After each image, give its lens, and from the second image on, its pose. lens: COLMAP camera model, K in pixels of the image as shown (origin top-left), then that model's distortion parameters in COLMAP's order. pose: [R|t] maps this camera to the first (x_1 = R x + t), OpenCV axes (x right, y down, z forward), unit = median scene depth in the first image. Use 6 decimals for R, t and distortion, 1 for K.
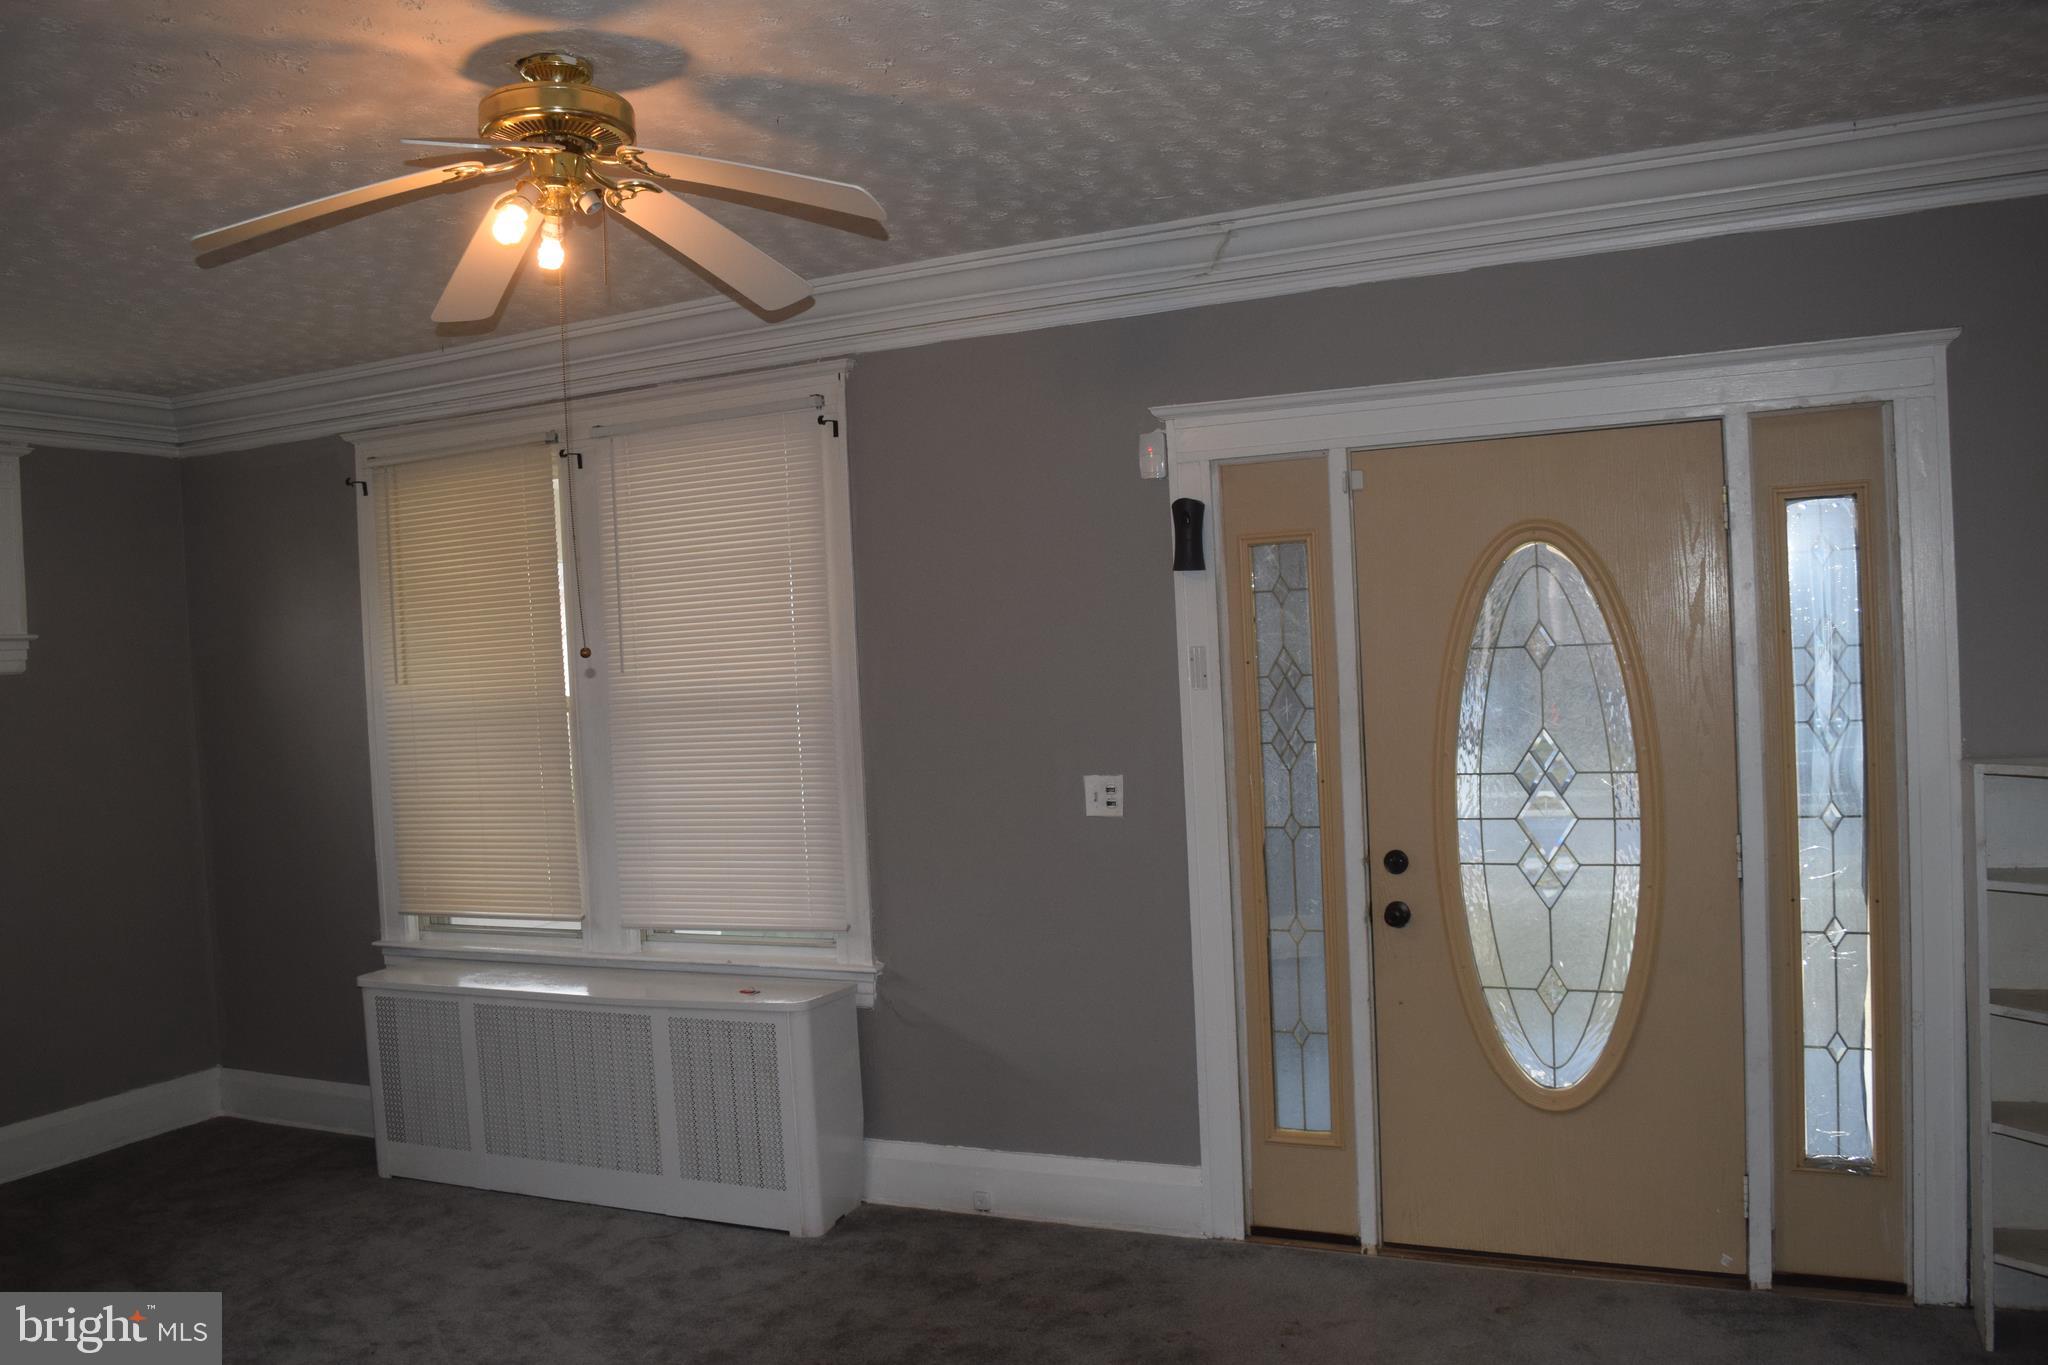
lens RADIAL K [[1609.9, 0, 1024.0], [0, 1609.9, 682.5], [0, 0, 1]] dist [-0.091647, 0.017929]
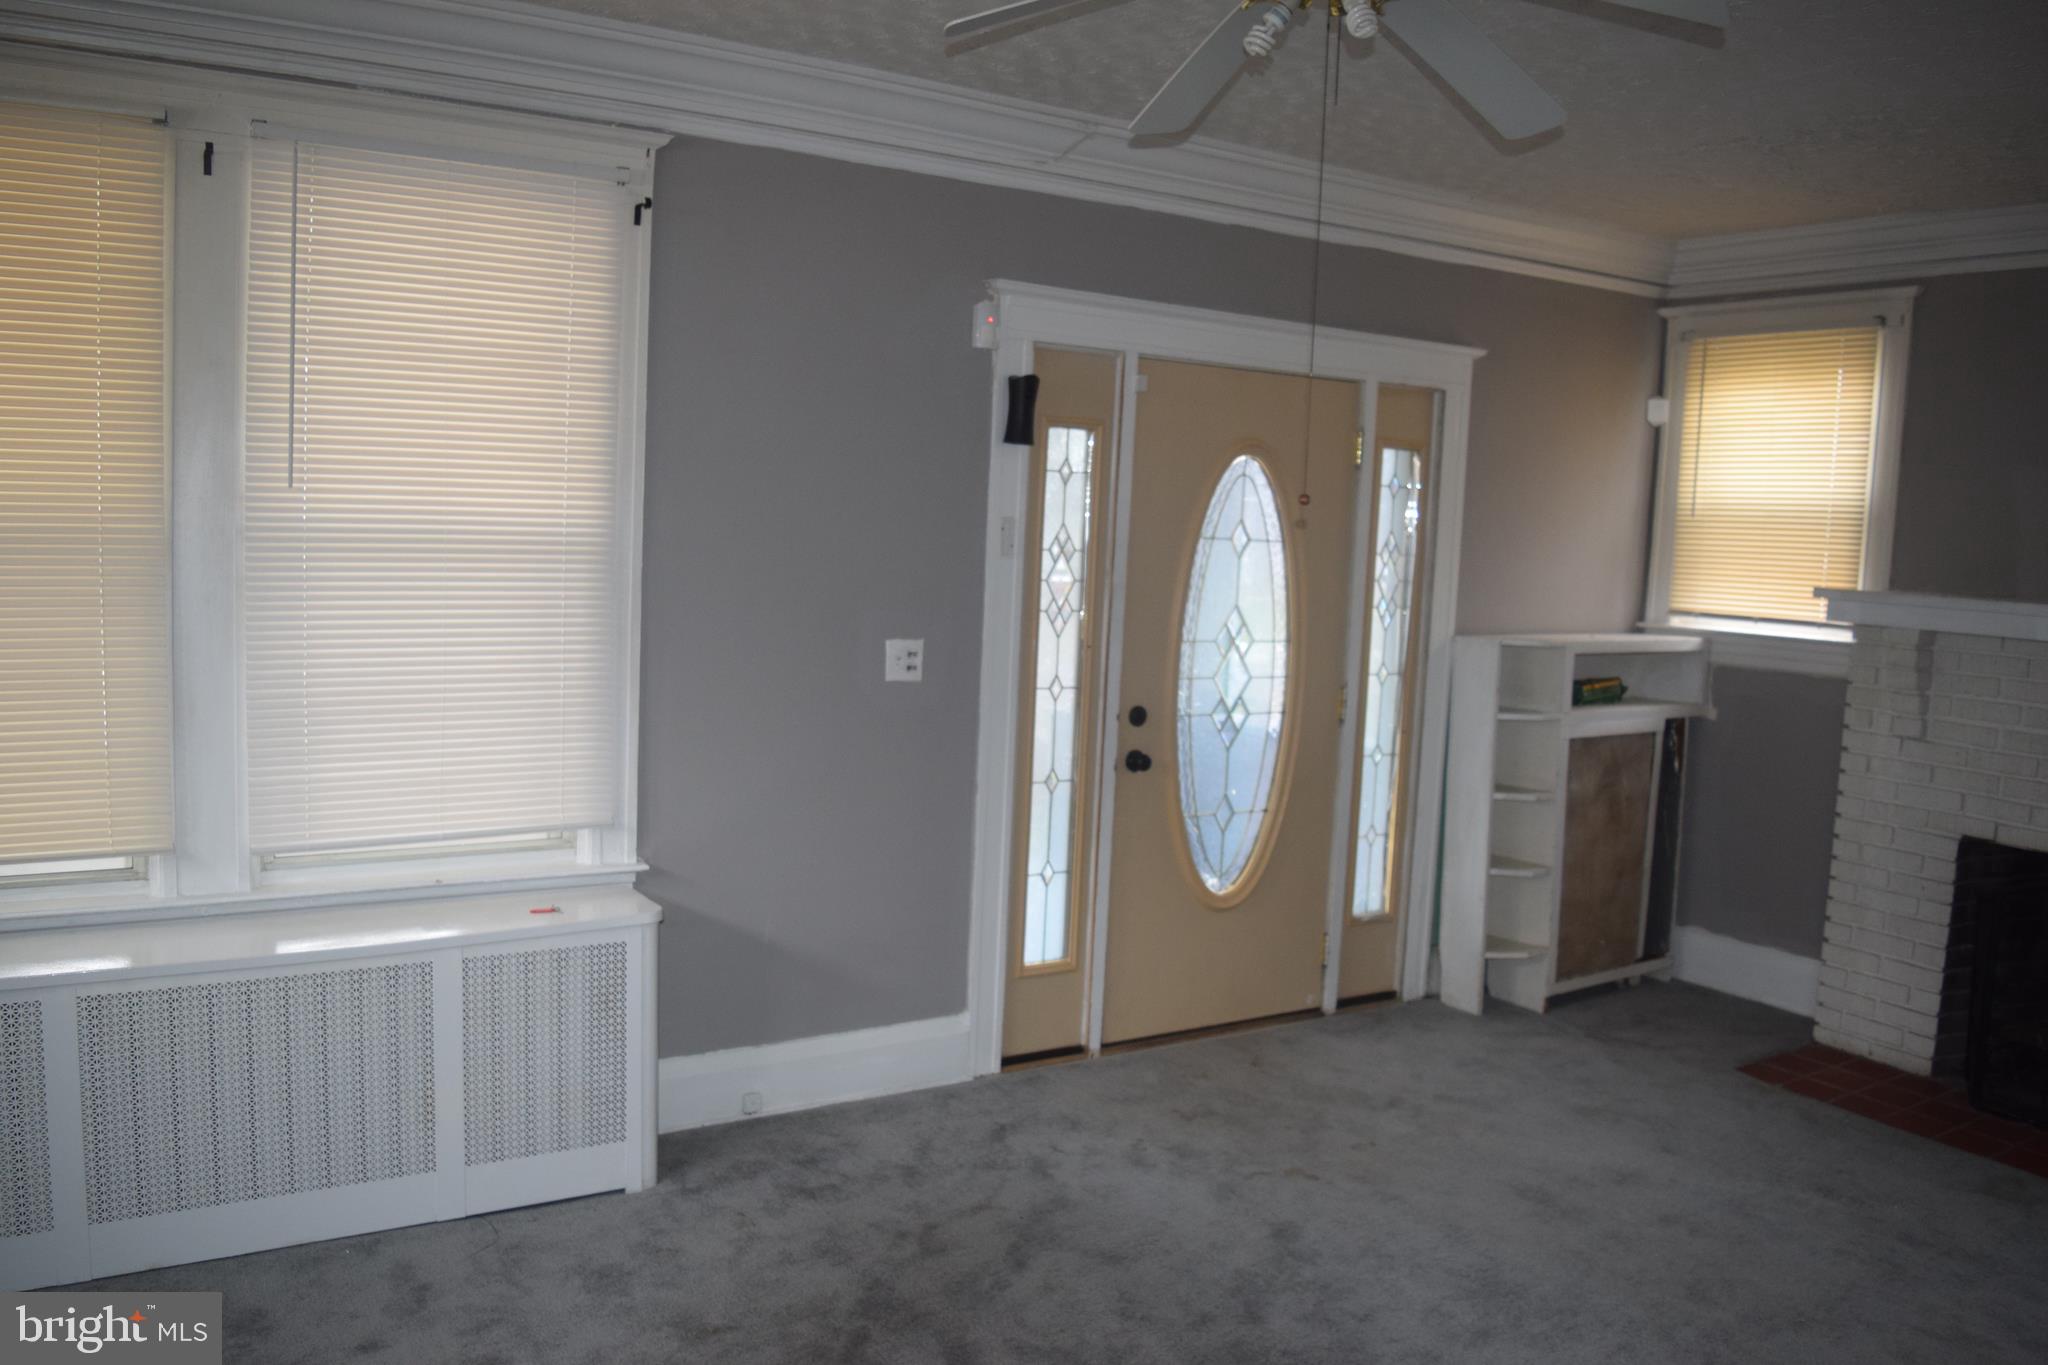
lens RADIAL K [[1609.9, 0, 1024.0], [0, 1609.9, 682.5], [0, 0, 1]] dist [-0.091647, 0.017929]
pose [[0.545502, -0.013848, 0.837995, -0.764498], [-0.051115, 0.997452, 0.049758, 0.032368], [-0.836550, -0.069977, 0.543404, 0.417562]]
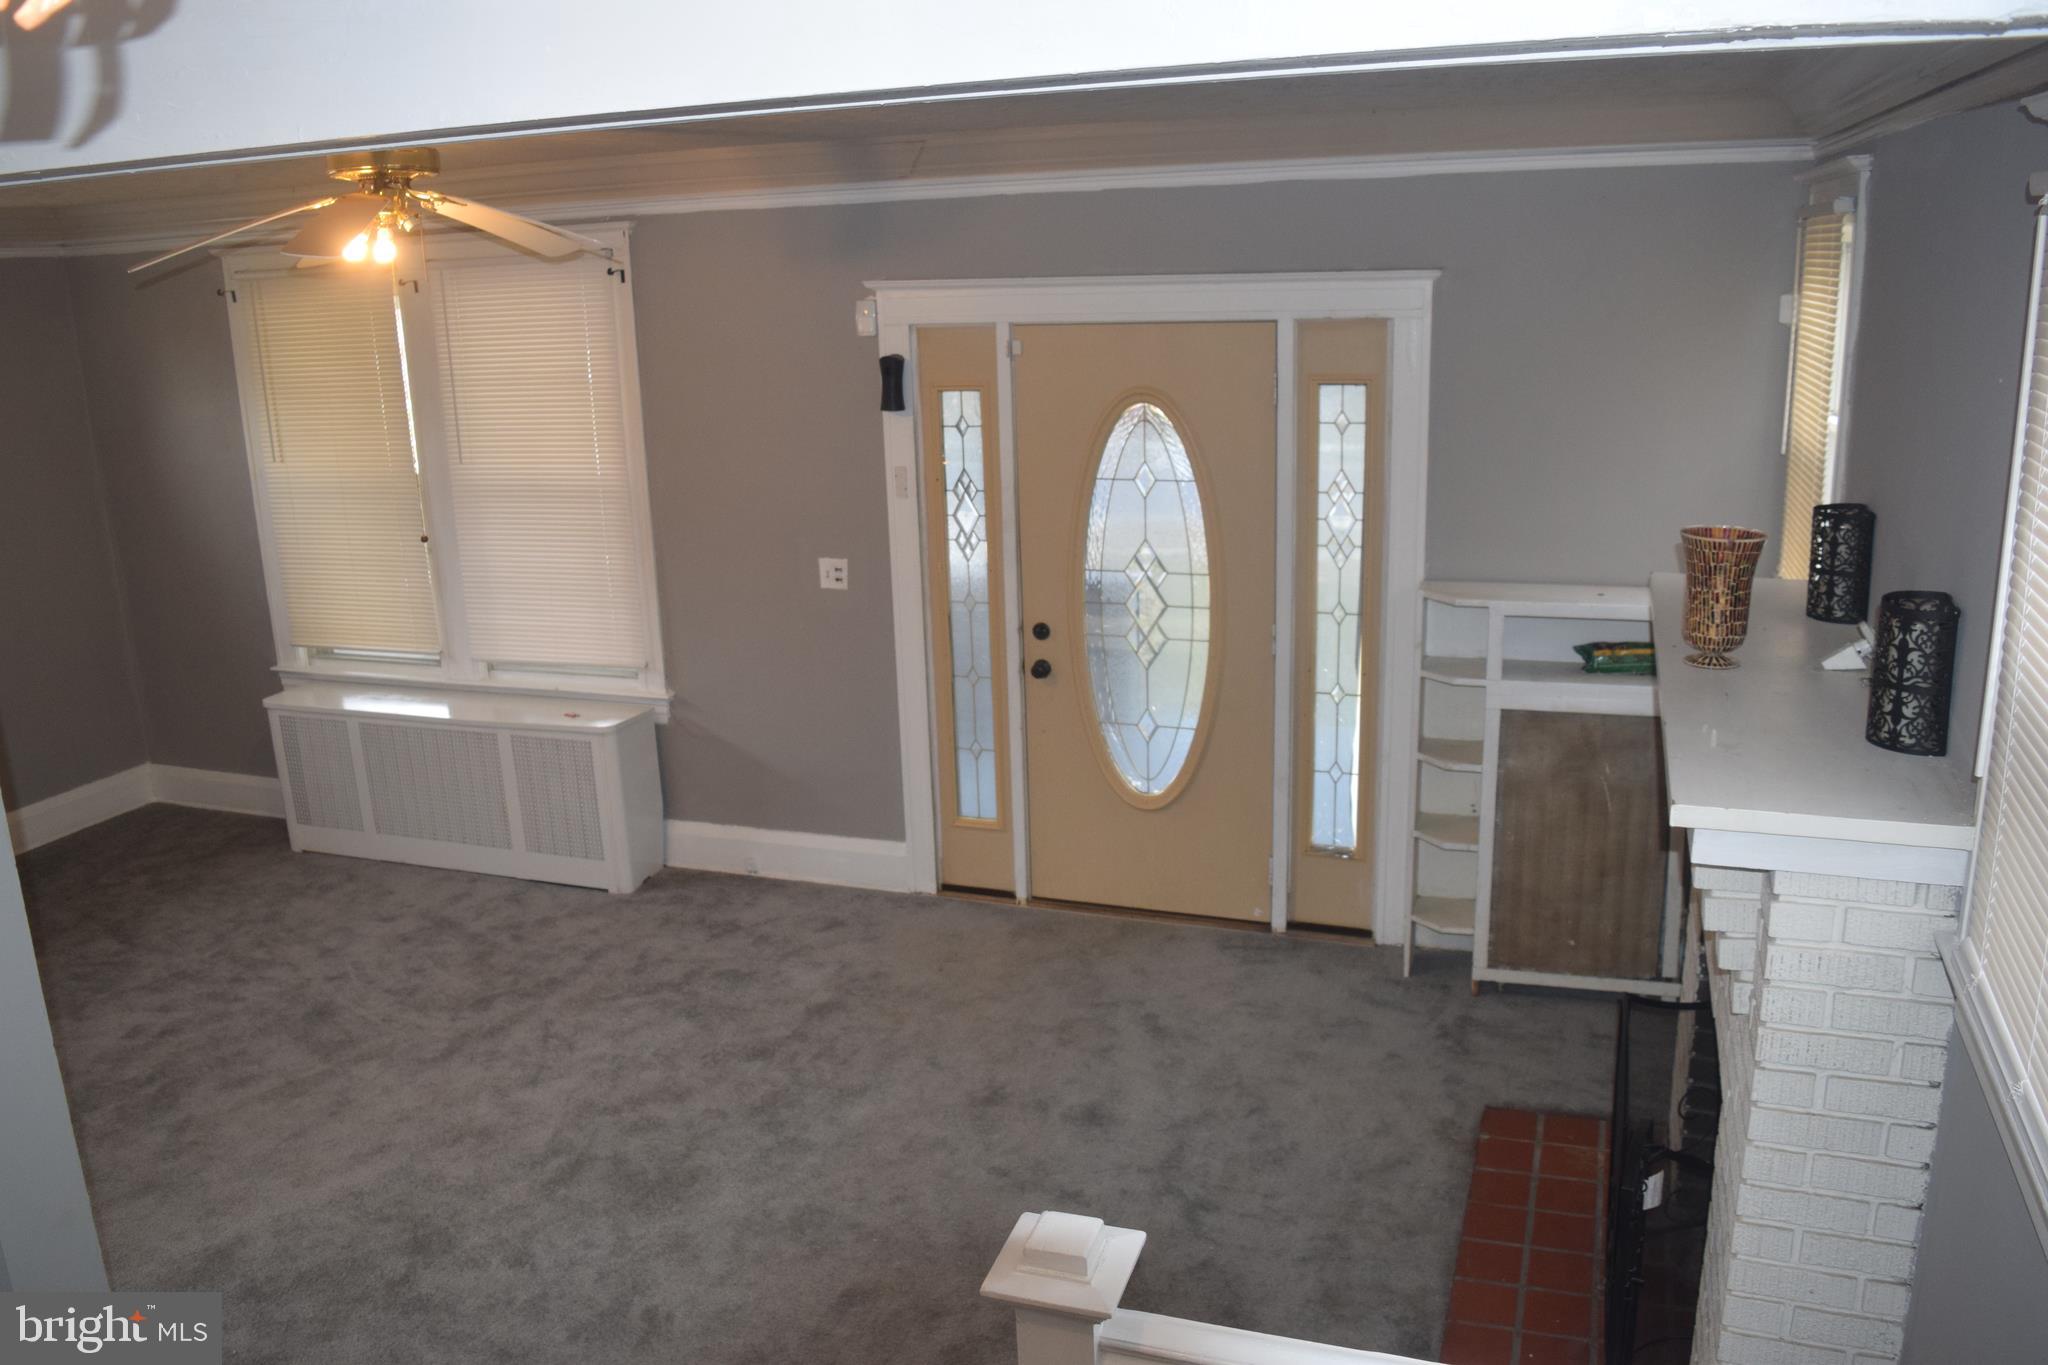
lens RADIAL K [[1609.9, 0, 1024.0], [0, 1609.9, 682.5], [0, 0, 1]] dist [-0.091647, 0.017929]
pose [[0.996711, -0.003287, 0.080972, 0.102275], [-0.015660, 0.972530, 0.232252, -0.158435], [-0.079511, -0.232756, 0.969279, -0.329404]]
